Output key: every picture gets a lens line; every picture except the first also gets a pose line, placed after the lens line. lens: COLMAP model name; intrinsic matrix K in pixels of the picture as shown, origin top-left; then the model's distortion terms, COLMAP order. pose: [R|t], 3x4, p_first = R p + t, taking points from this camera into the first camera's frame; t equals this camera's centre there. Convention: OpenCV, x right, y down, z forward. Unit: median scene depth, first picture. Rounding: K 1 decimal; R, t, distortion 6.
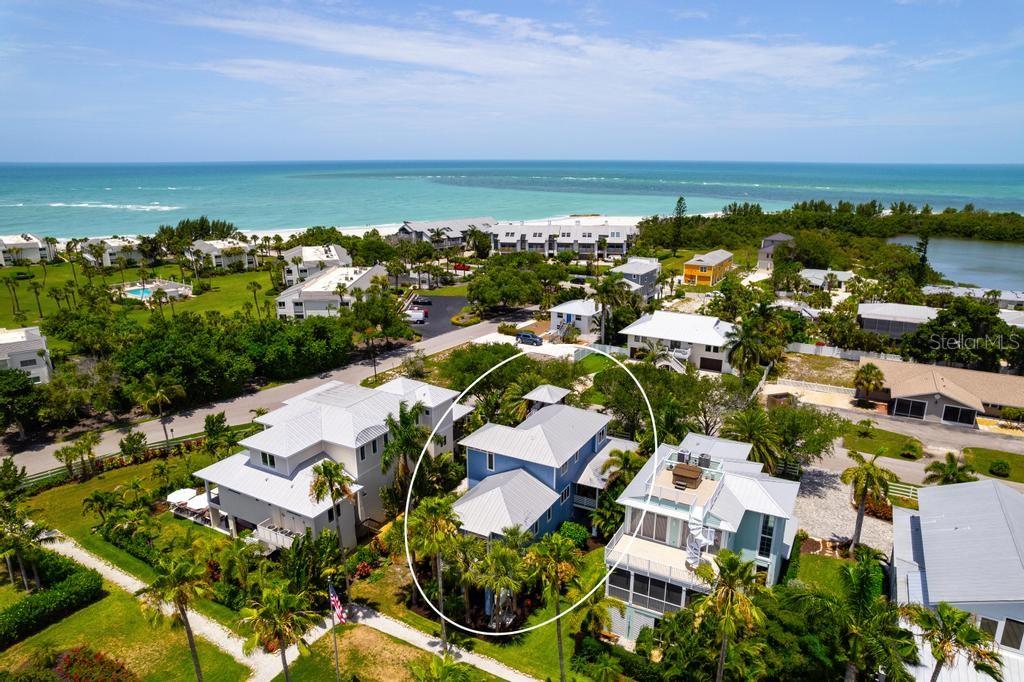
lens RADIAL K [[652.6, 0, 519.8], [0, 652.6, 358.9], [0, 0, 1]] dist [-0.070457, 0.059215]
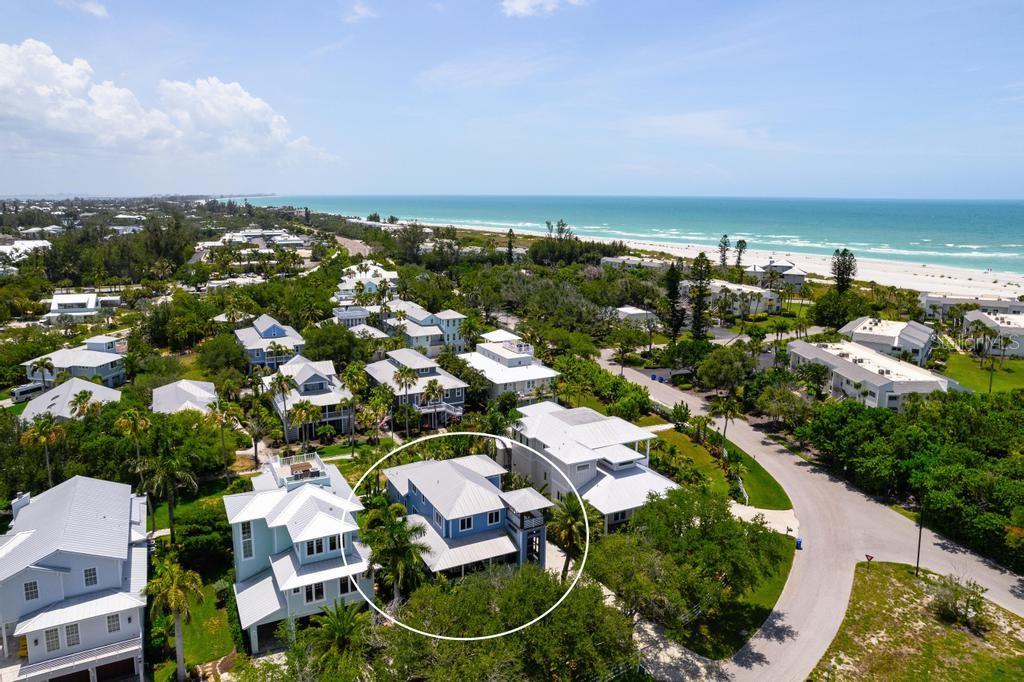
lens RADIAL K [[686.0, 0, 486.7], [0, 686.0, 310.1], [0, 0, 1]] dist [-0.061397, 0.046196]
pose [[-0.581660, 0.132613, -0.802550, 0.508914], [-0.247779, 0.910849, 0.330090, -0.307969], [0.774776, 0.390855, -0.496945, 0.851288]]
